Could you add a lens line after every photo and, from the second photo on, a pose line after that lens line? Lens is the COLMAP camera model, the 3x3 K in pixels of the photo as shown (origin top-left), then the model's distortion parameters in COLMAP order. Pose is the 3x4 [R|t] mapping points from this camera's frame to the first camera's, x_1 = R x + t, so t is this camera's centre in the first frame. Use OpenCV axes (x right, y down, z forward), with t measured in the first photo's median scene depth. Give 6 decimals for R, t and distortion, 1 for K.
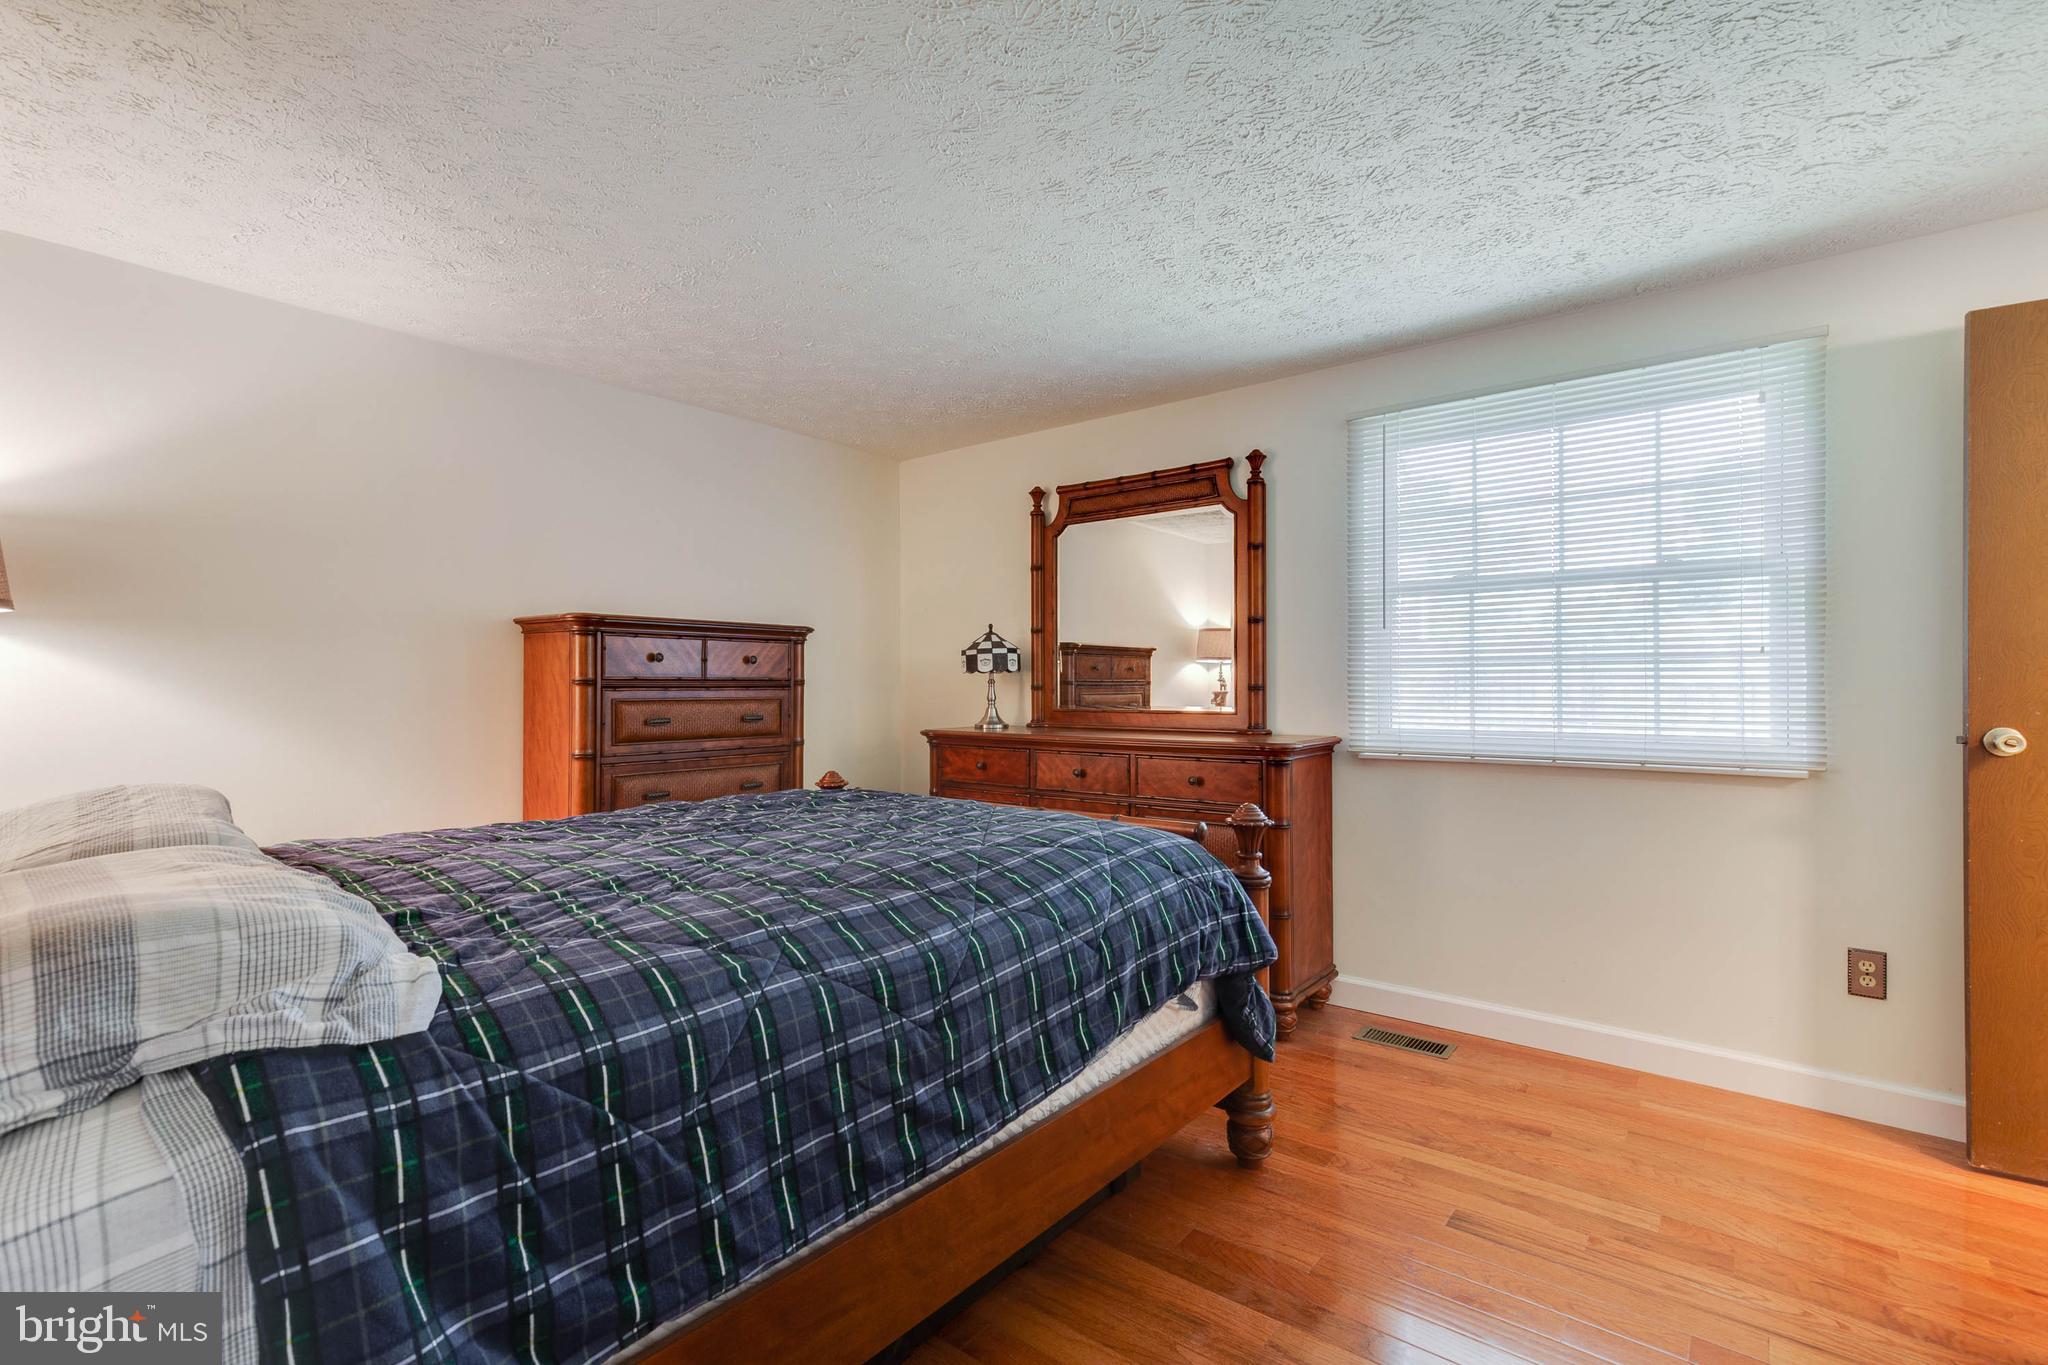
lens RADIAL K [[928.2, 0, 1027.1], [0, 928.2, 675.0], [0, 0, 1]] dist [-0.000400, -0.000266]
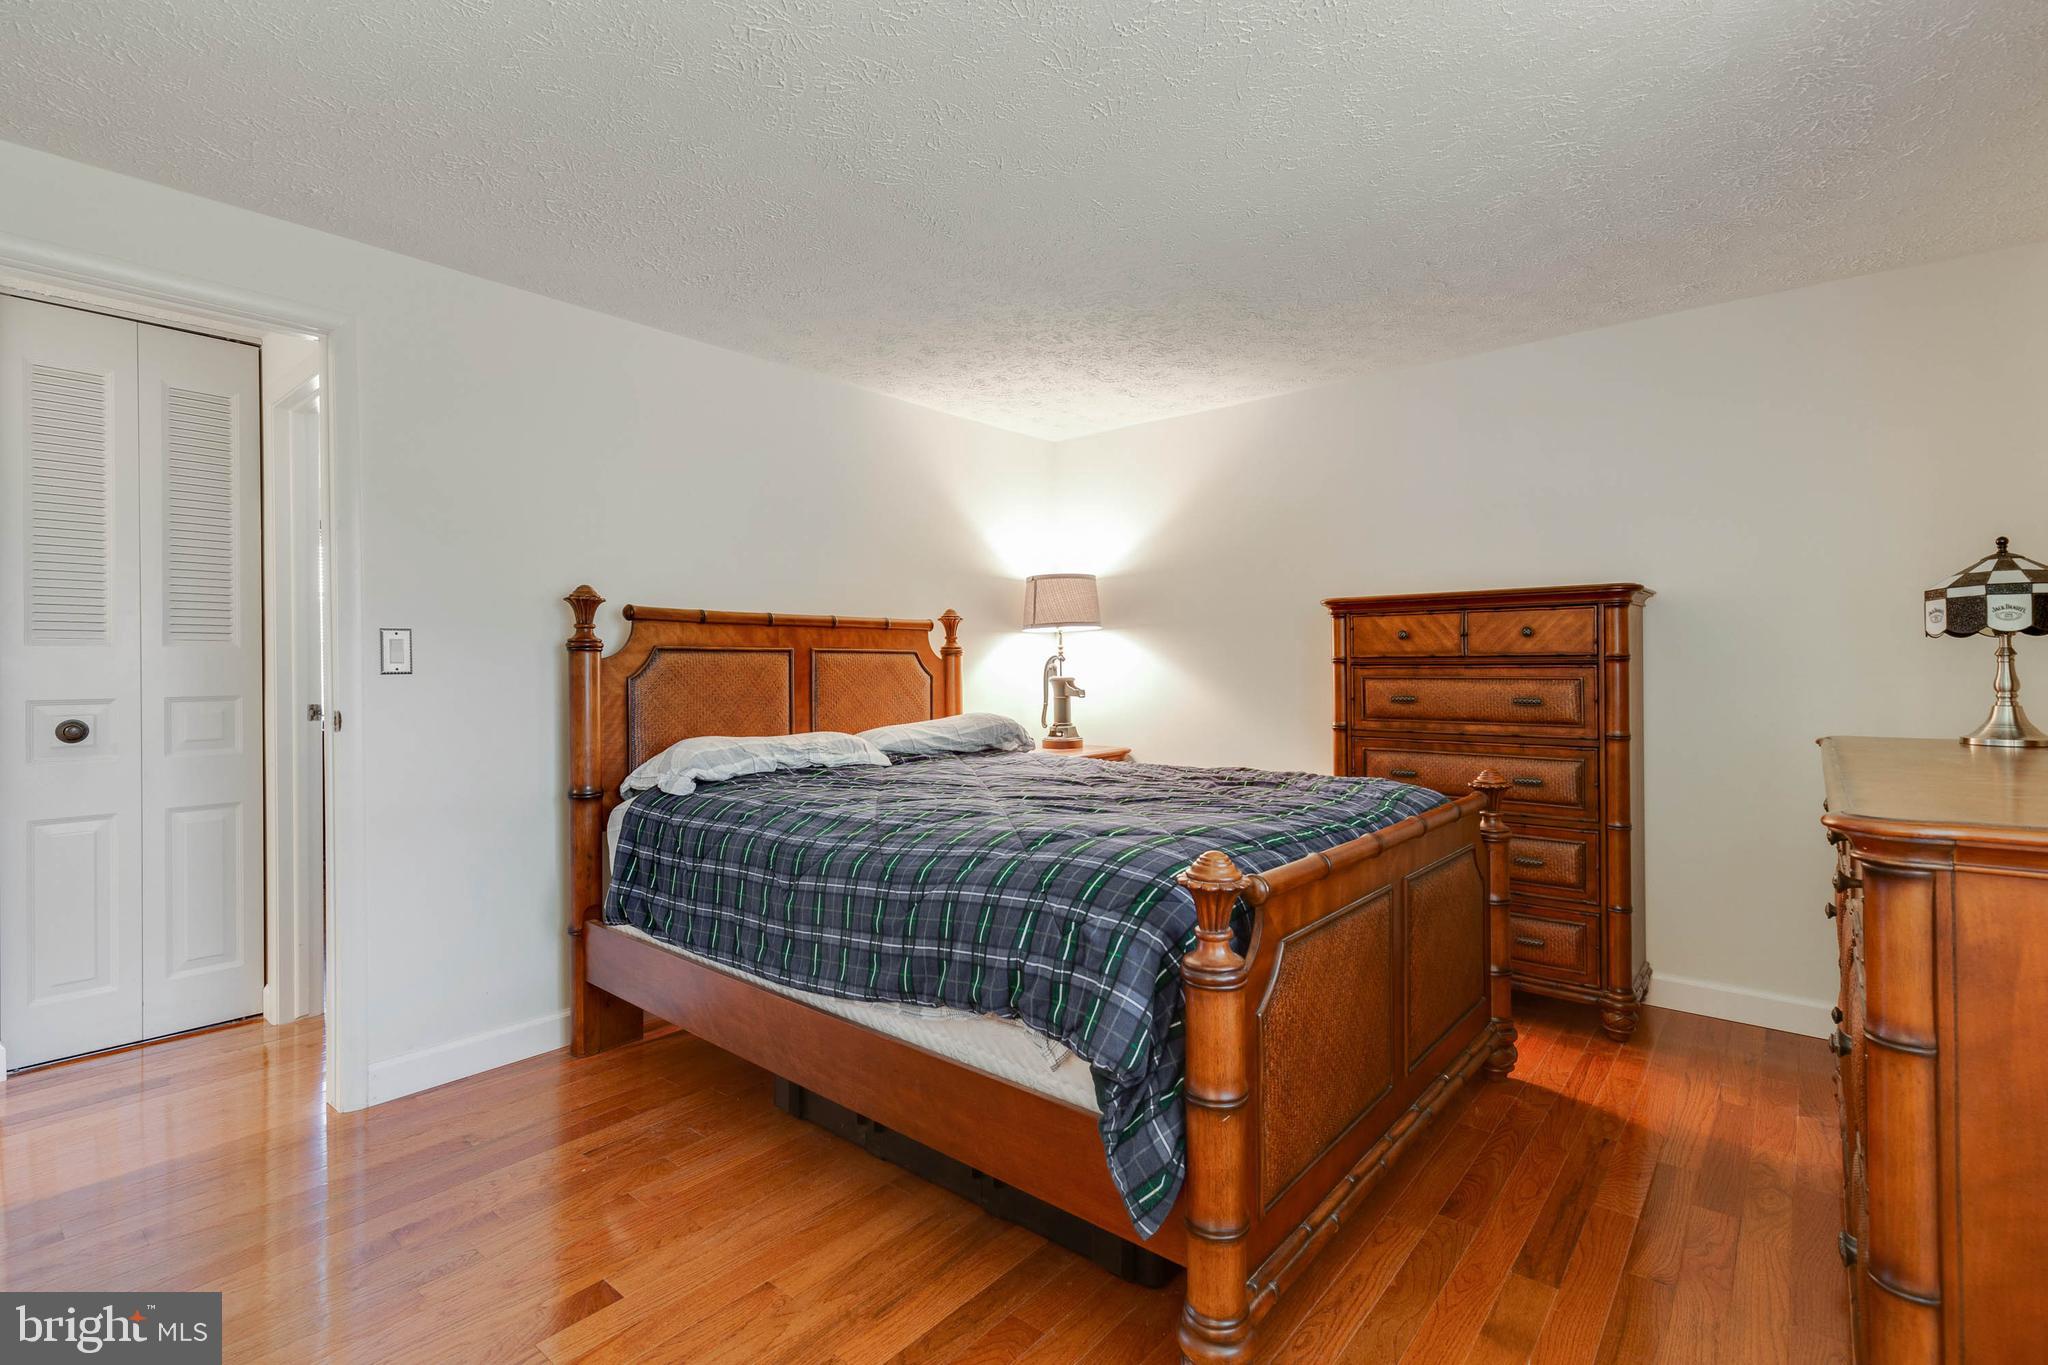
lens RADIAL K [[928.2, 0, 1027.1], [0, 928.2, 675.0], [0, 0, 1]] dist [-0.000400, -0.000266]
pose [[-0.017443, 0.000821, -0.999848, 0.574946], [0.008229, 0.999966, 0.000678, 0.019208], [0.999814, -0.008215, -0.017449, 0.591407]]
